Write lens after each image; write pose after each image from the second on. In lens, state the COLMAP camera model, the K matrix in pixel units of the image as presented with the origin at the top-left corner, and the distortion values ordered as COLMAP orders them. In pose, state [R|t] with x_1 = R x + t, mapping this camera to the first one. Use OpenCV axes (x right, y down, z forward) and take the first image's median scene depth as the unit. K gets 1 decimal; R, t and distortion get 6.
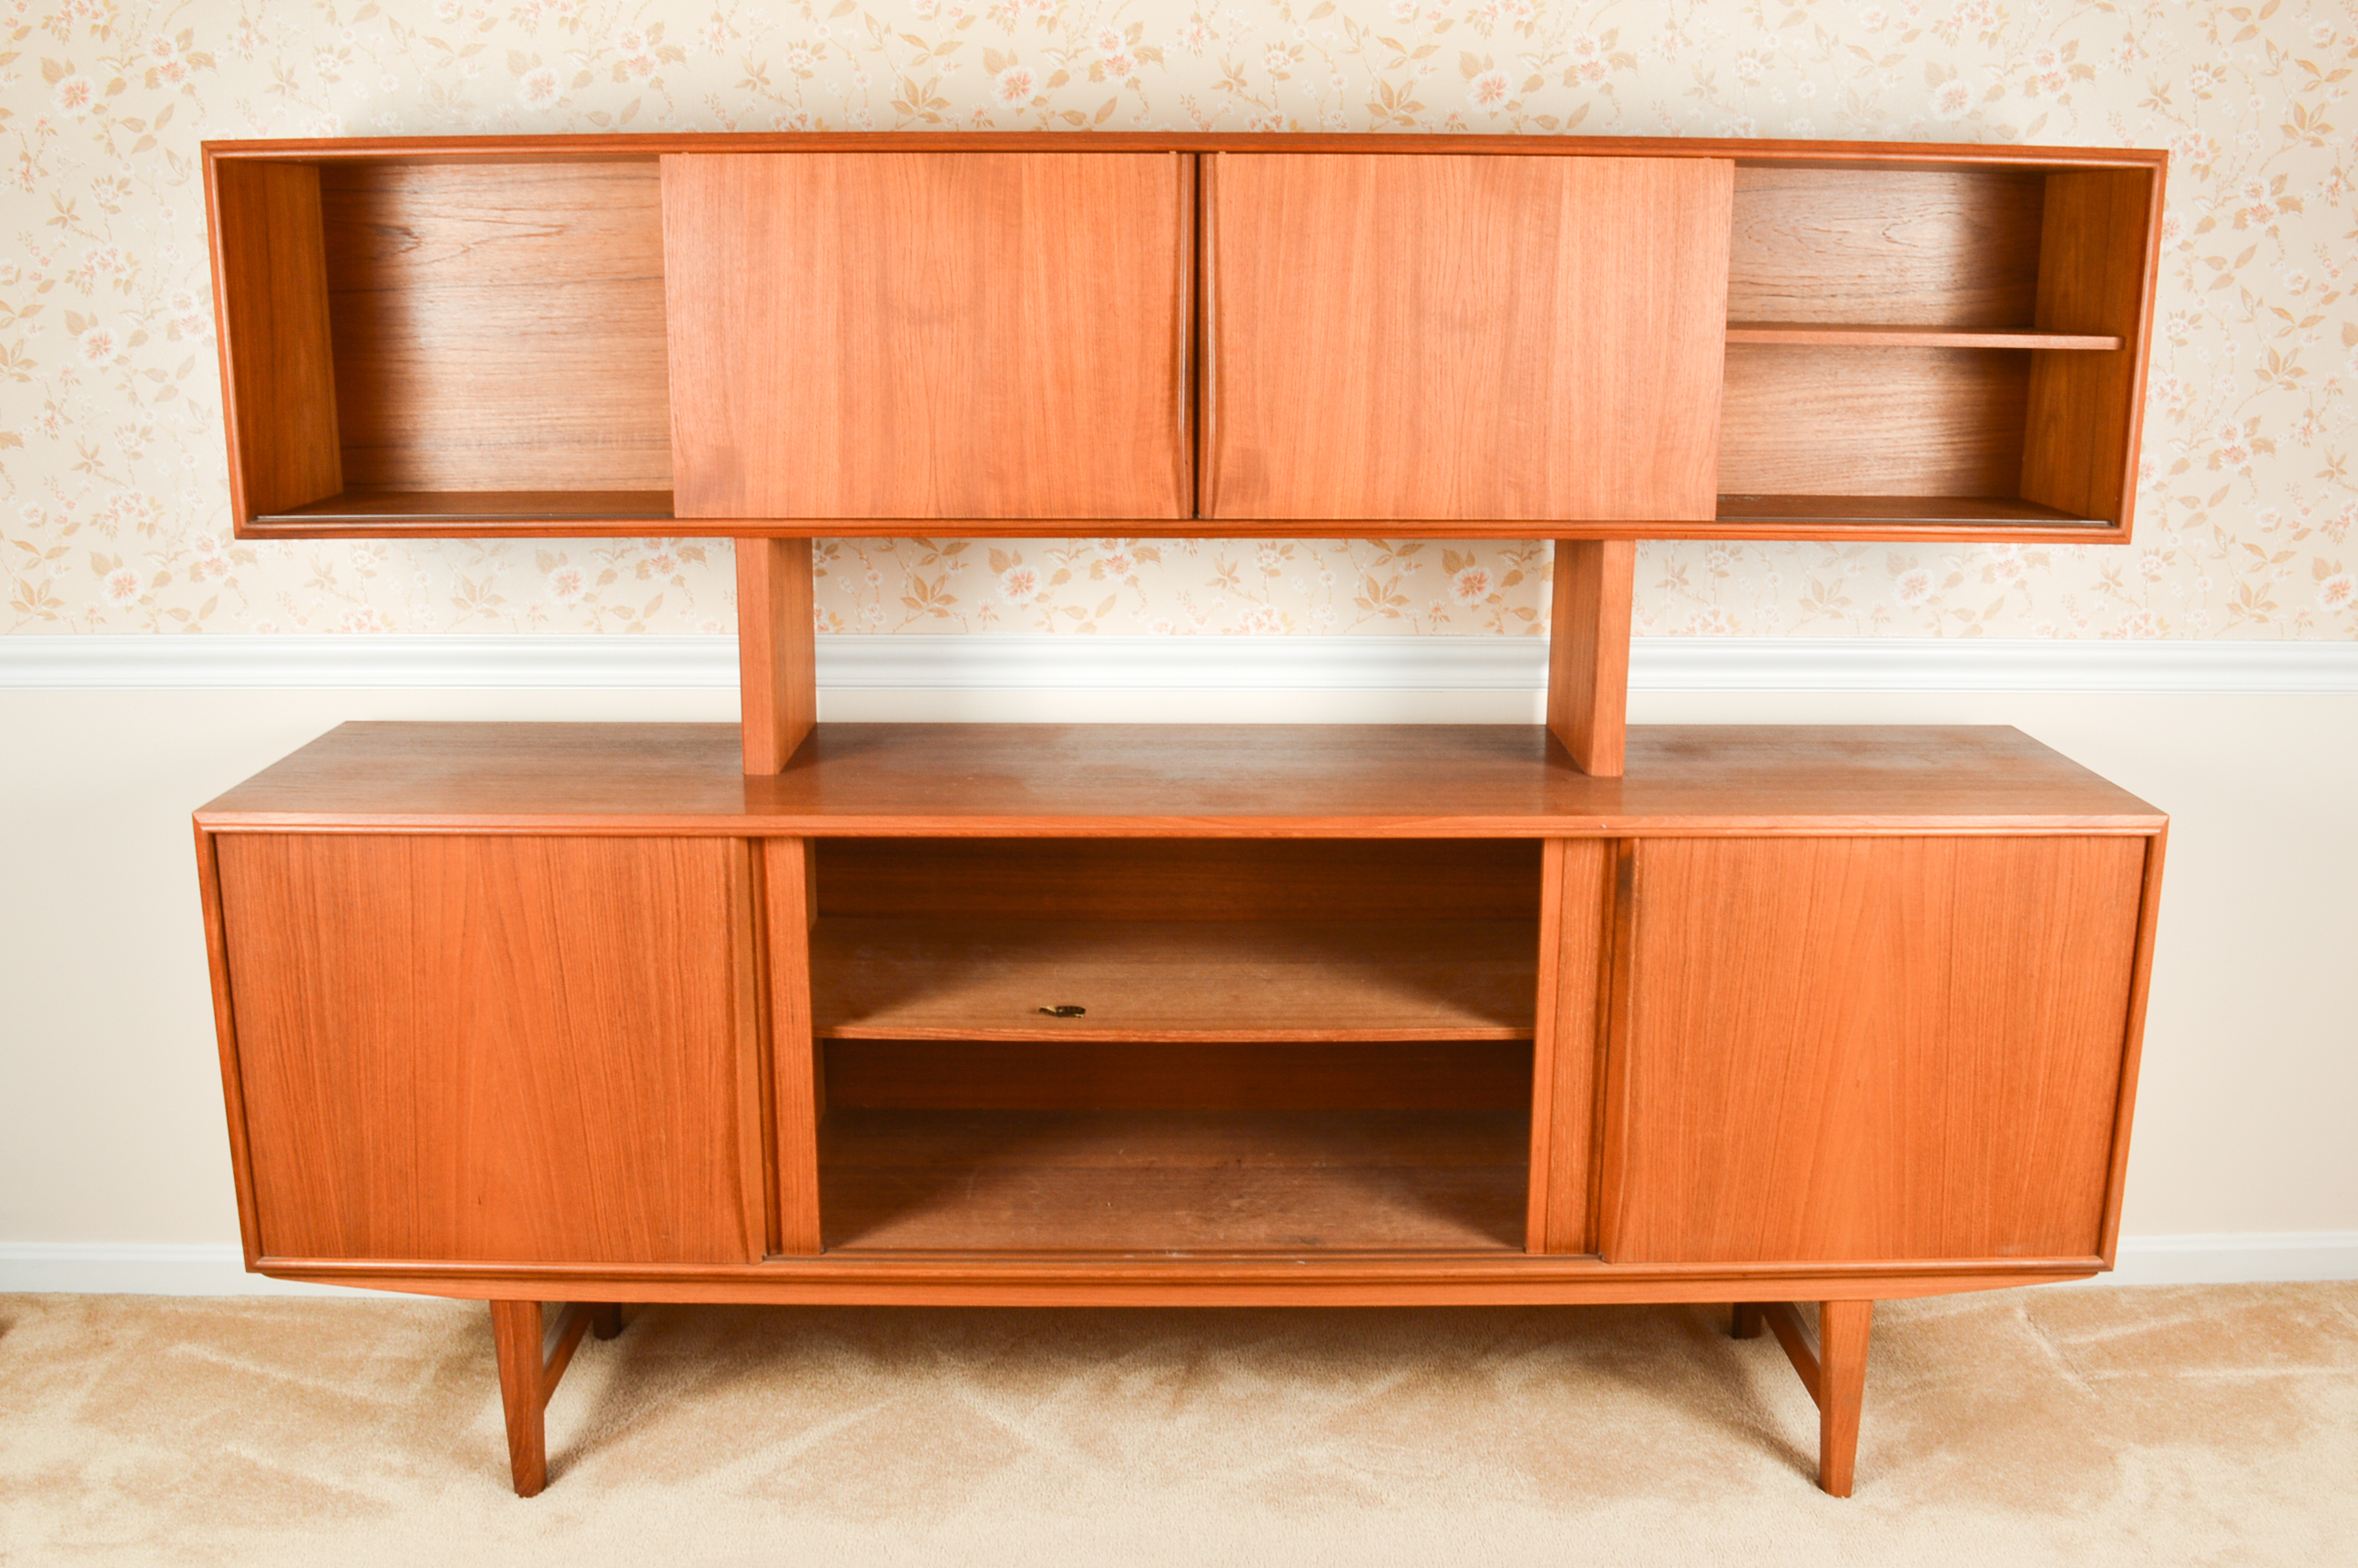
lens RADIAL K [[2198.3, 0, 1184.1], [0, 2198.3, 802.8], [0, 0, 1]] dist [-0.080068, 0.000000]
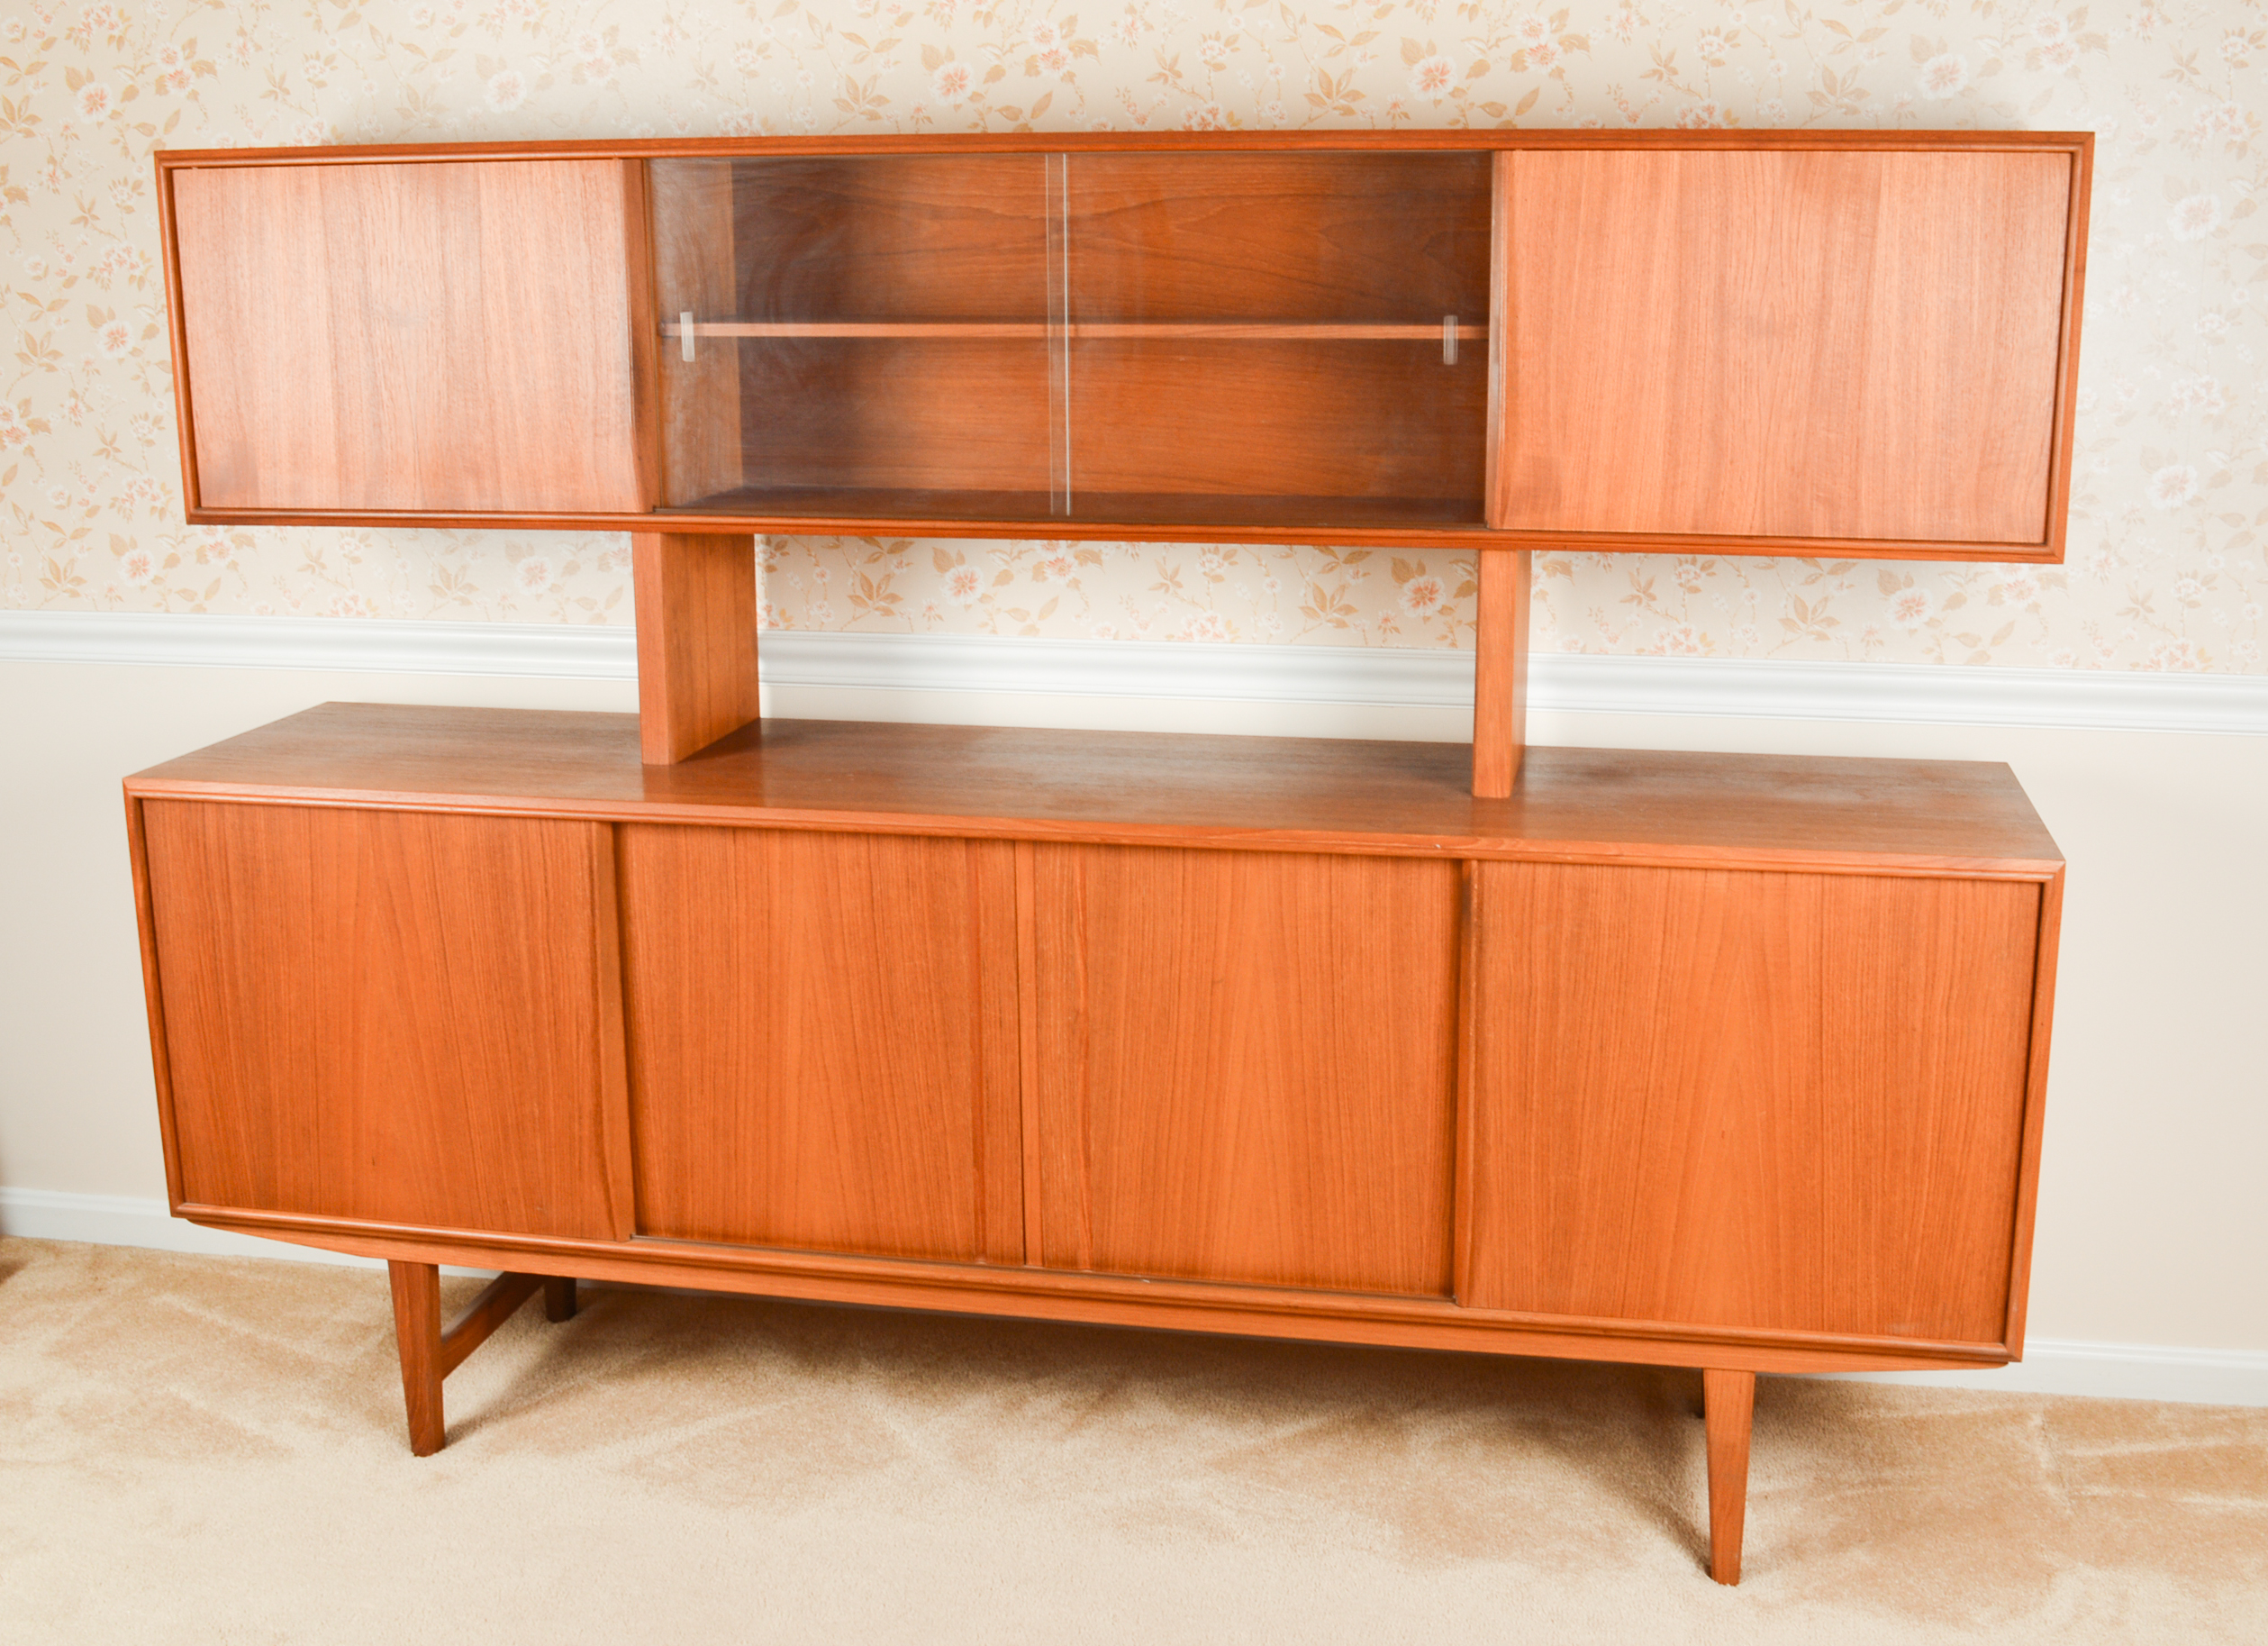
lens RADIAL K [[2510.4, 0, 1189.6], [0, 2510.4, 826.3], [0, 0, 1]] dist [-0.070249, 0.000000]
pose [[0.980409, 0.040266, -0.192815, 0.260009], [-0.041675, 0.999126, -0.003255, 0.008933], [0.192515, 0.011227, 0.981230, -0.090026]]
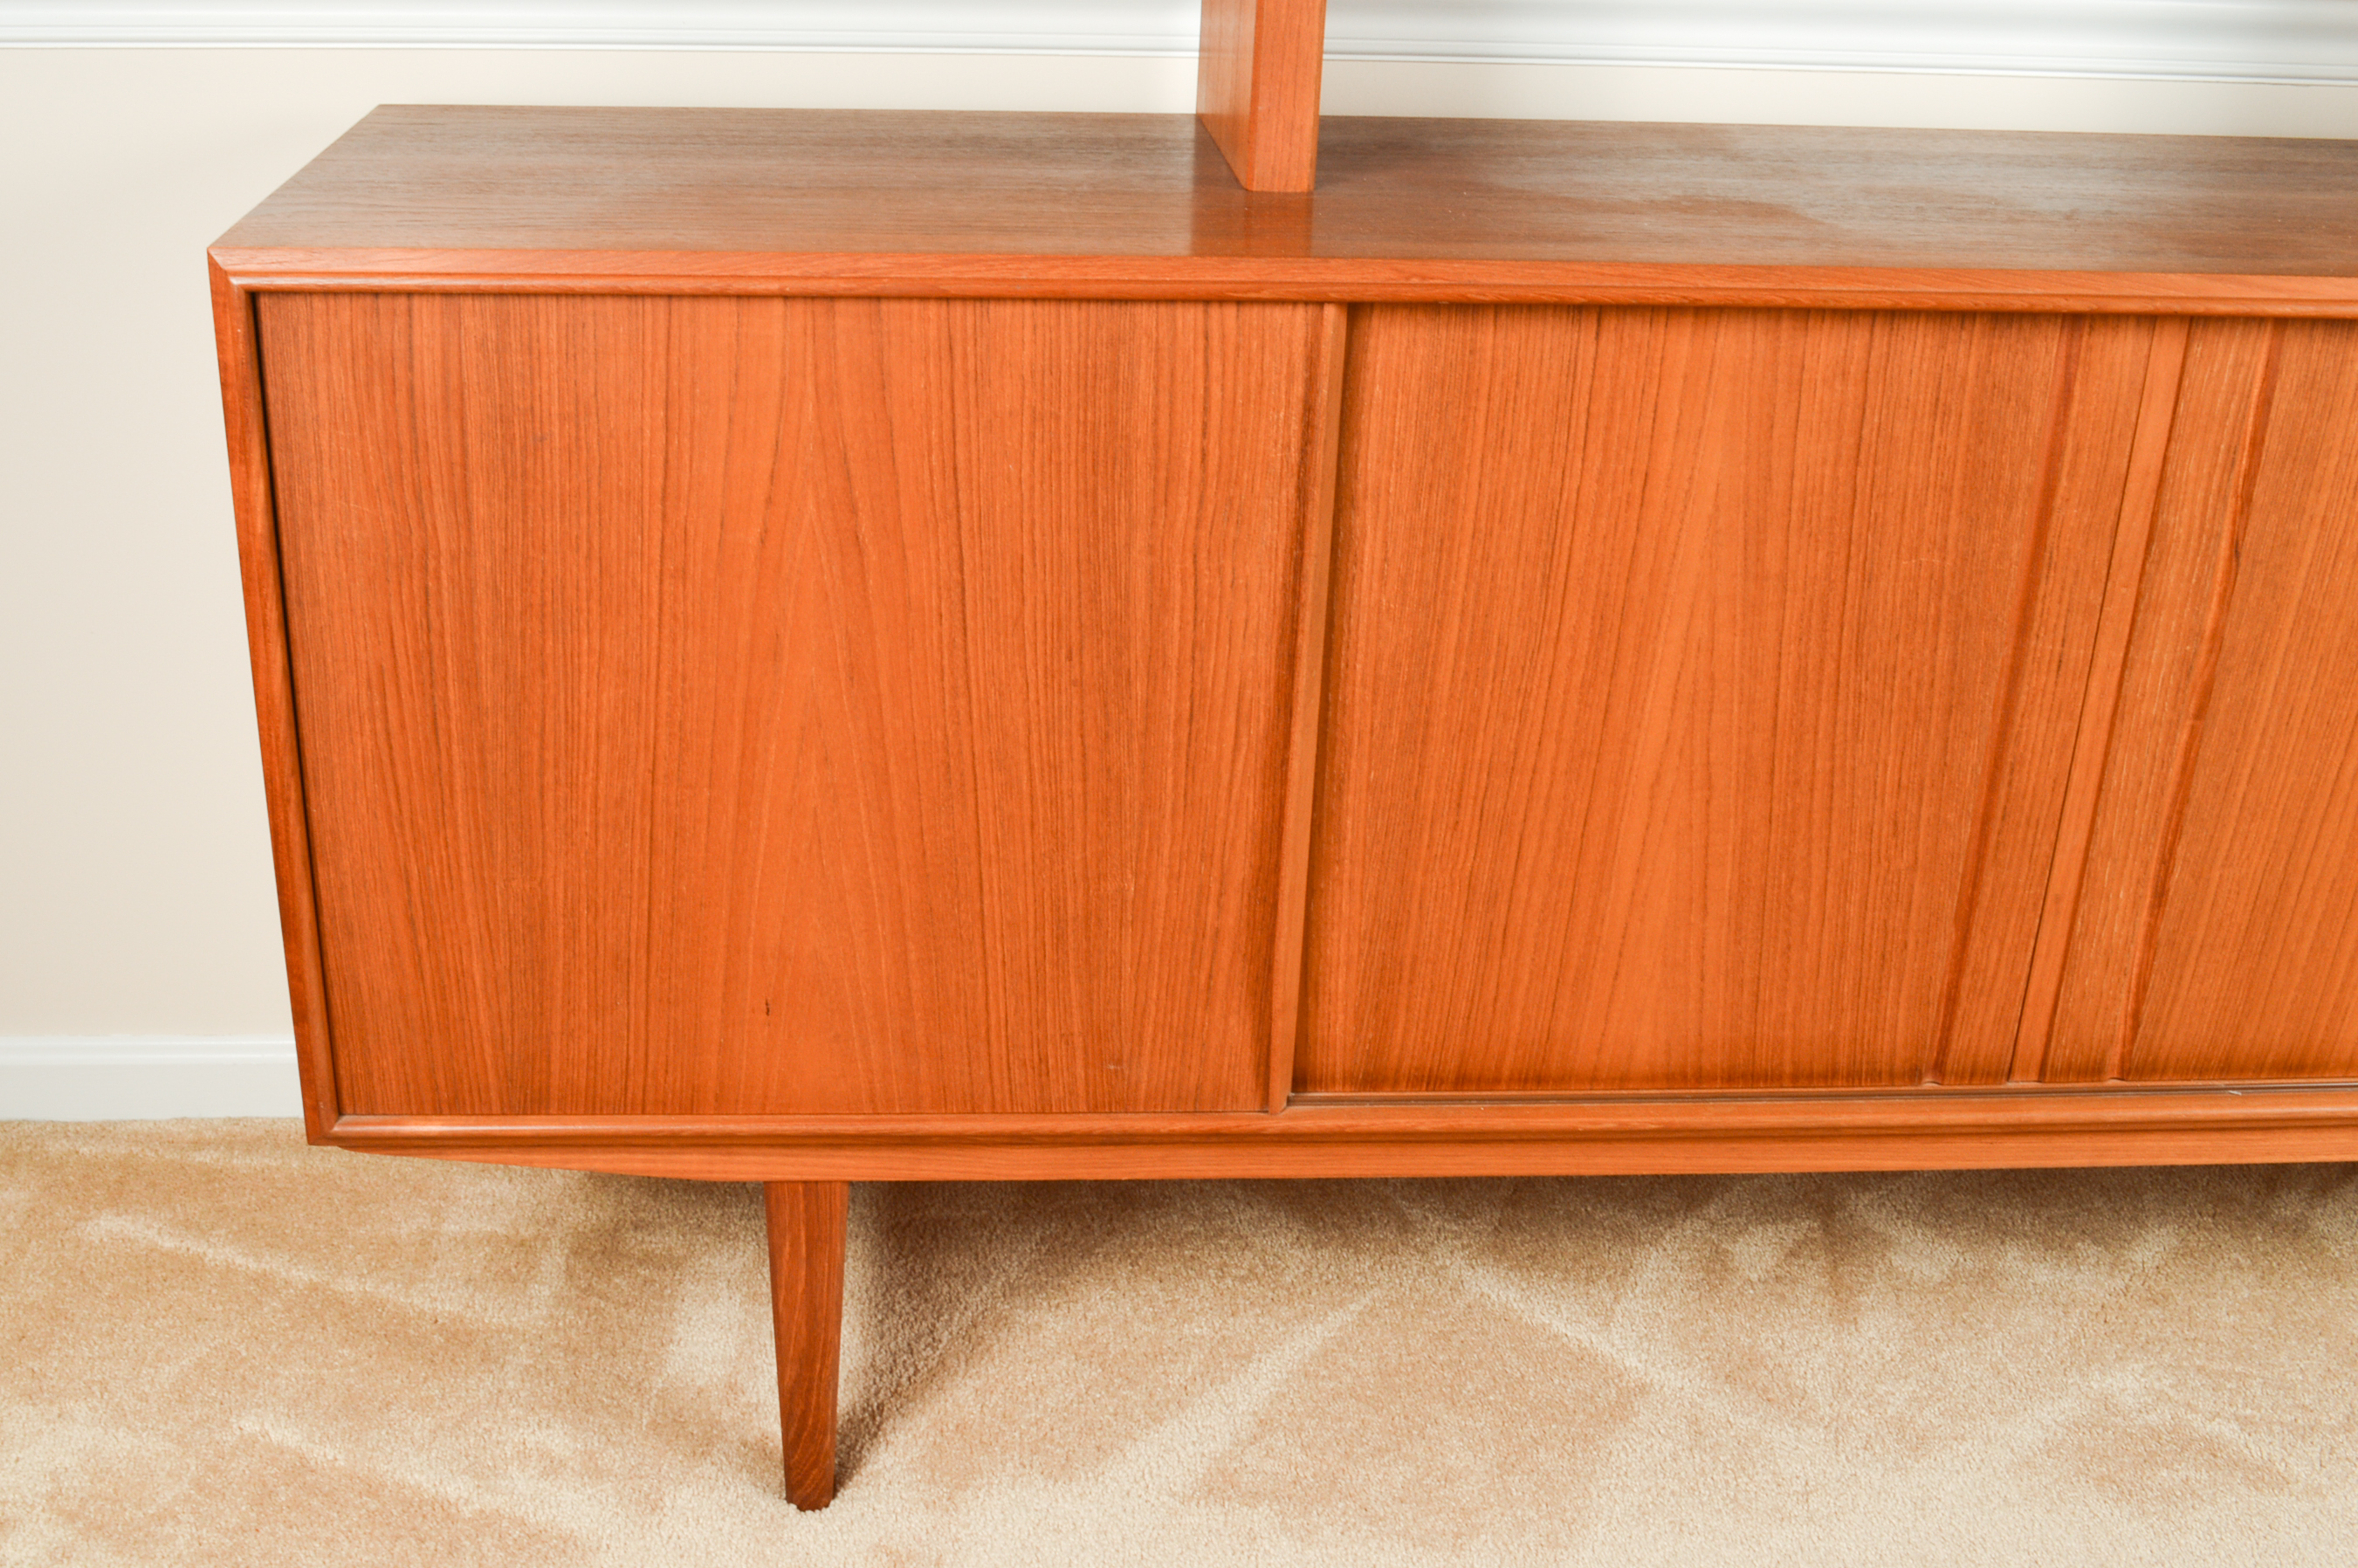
lens RADIAL K [[2535.9, 0, 1043.2], [0, 2535.9, 782.8], [0, 0, 1]] dist [-0.069236, 0.000000]
pose [[0.999054, -0.002737, 0.043396, -0.259911], [-0.004552, 0.985951, 0.166972, 0.024146], [-0.043244, -0.167012, 0.985006, 0.367706]]
